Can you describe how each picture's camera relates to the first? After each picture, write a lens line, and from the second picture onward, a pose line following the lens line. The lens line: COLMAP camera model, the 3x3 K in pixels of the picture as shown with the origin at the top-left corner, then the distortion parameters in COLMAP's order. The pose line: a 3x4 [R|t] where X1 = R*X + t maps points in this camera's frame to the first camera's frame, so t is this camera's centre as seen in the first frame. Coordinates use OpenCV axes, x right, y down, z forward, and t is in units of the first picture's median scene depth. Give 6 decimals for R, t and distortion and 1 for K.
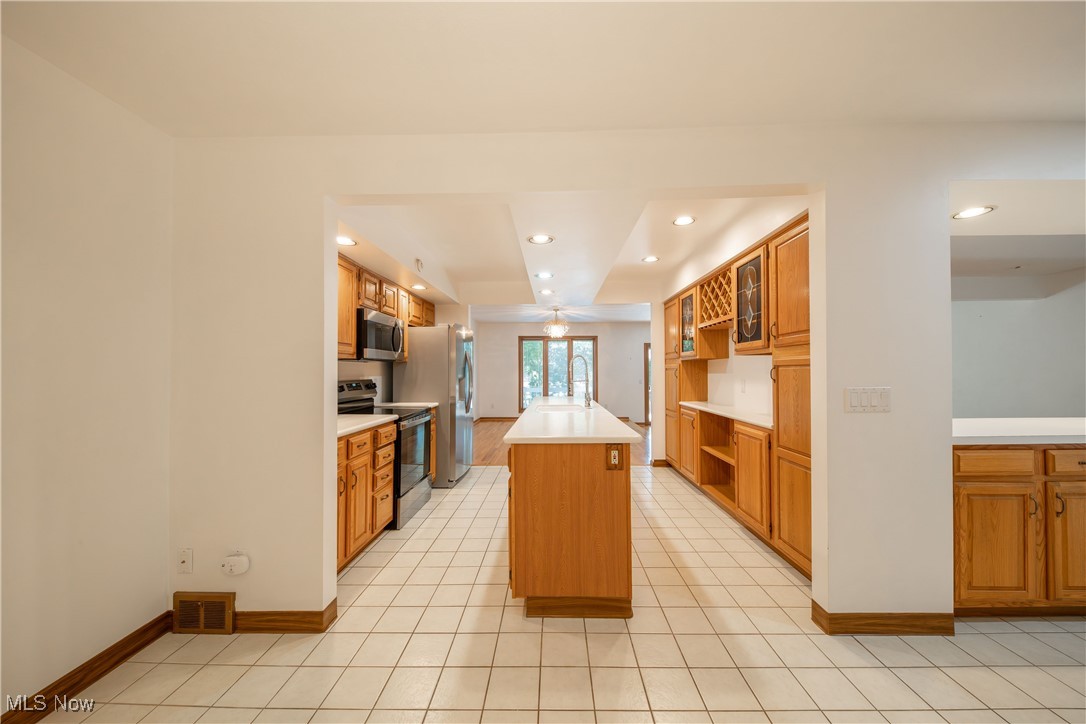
lens RADIAL K [[385.7, 0, 543.0], [0, 385.7, 362.0], [0, 0, 1]] dist [-0.008380, -0.000256]
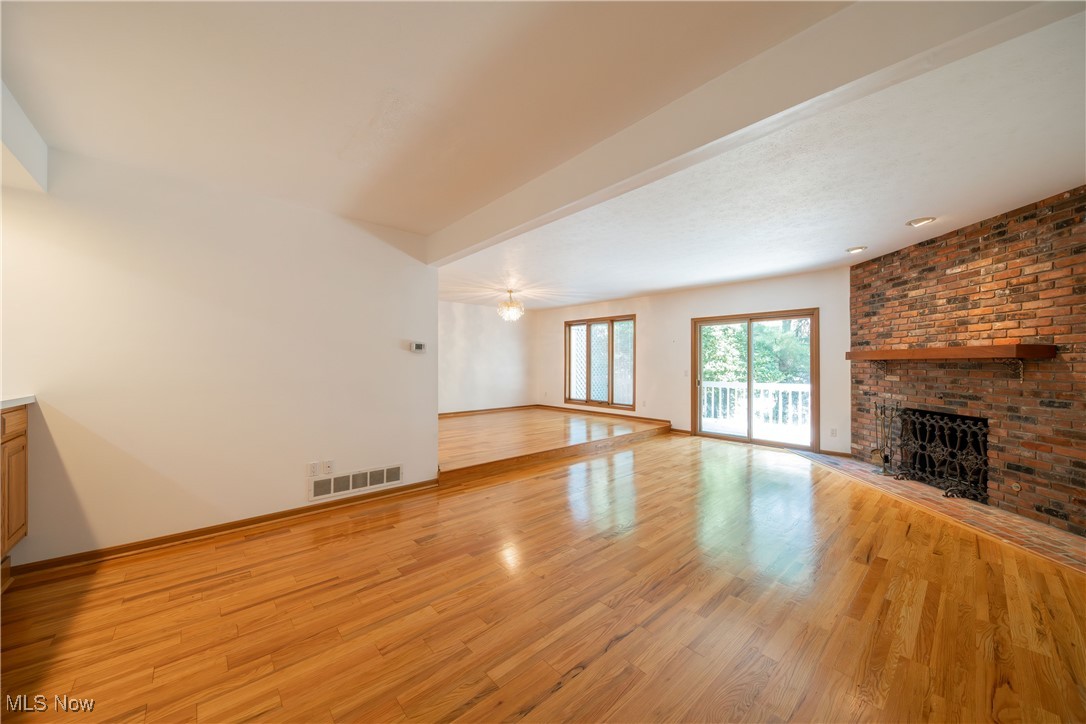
lens RADIAL K [[385.2, 0, 547.3], [0, 385.2, 364.0], [0, 0, 1]] dist [0.009967, -0.005864]
pose [[0.691656, 0.005123, -0.722209, 2.246730], [0.011467, 0.999771, 0.018075, 0.069747], [0.722136, -0.020783, 0.691439, 1.208434]]
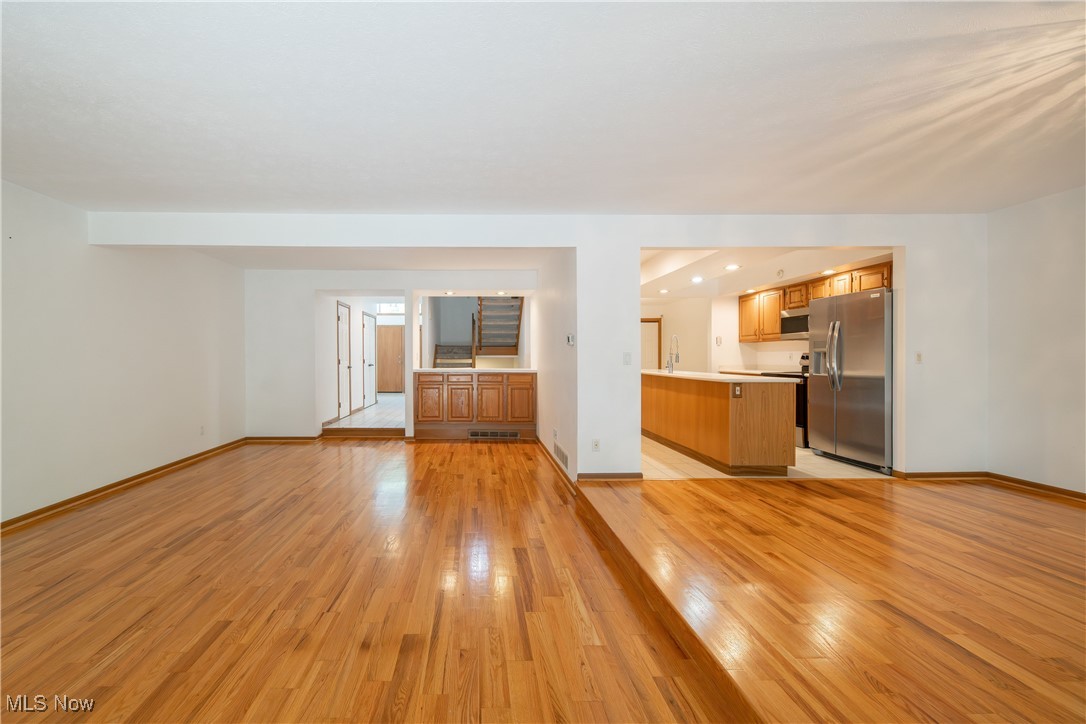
lens RADIAL K [[423.3, 0, 475.8], [0, 423.3, 361.7], [0, 0, 1]] dist [0.012257, -0.006829]
pose [[-0.999570, 0.004722, -0.028956, 1.193408], [0.005054, 0.999922, -0.011429, 0.125179], [0.028899, -0.011571, -0.999515, 3.488042]]
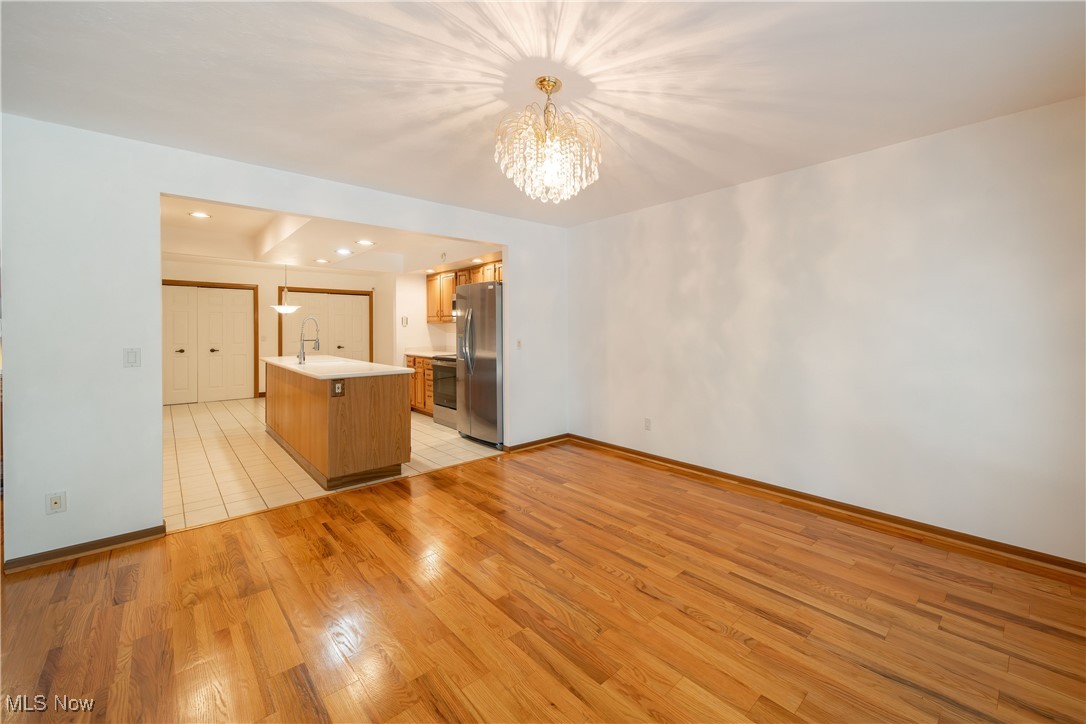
lens RADIAL K [[435.7, 0, 637.2], [0, 435.7, 328.4], [0, 0, 1]] dist [0.012832, -0.008122]
pose [[-0.655783, 0.005848, -0.754926, 0.602235], [0.021048, 0.999723, -0.010539, 0.066798], [0.754656, -0.022801, -0.655725, 3.555412]]
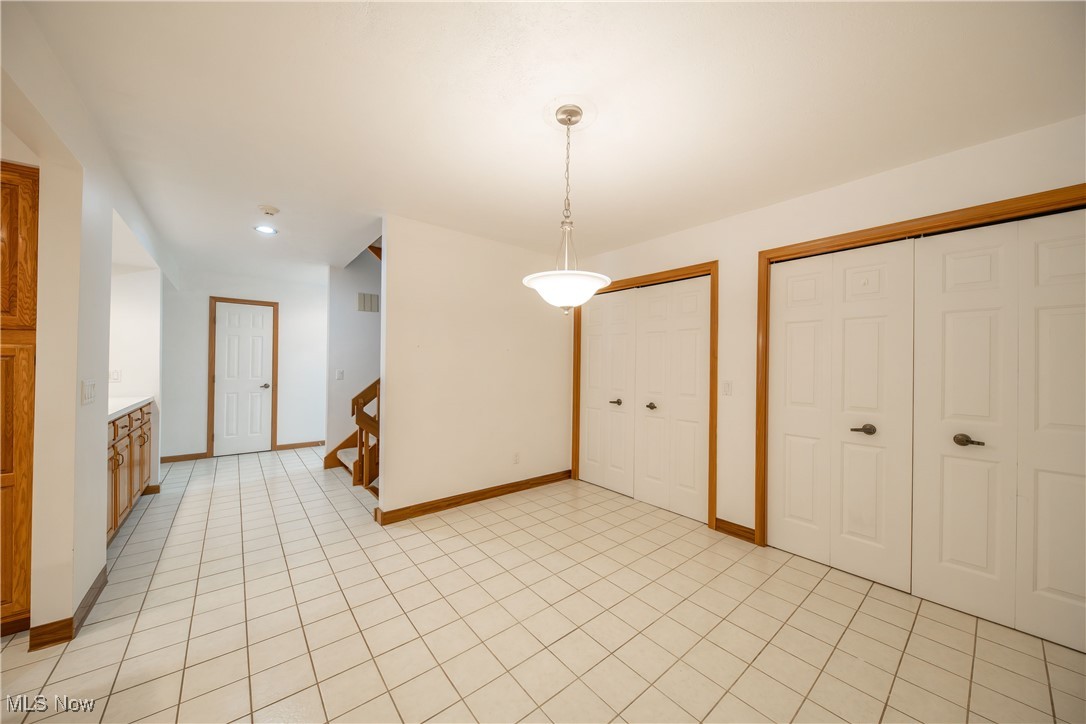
lens RADIAL K [[374.8, 0, 544.6], [0, 374.8, 364.8], [0, 0, 1]] dist [0.008315, -0.004385]
pose [[-0.659536, -0.000232, 0.751673, -0.514357], [-0.022598, 0.999554, -0.019519, 0.014107], [-0.751333, -0.029860, -0.659247, 0.525361]]
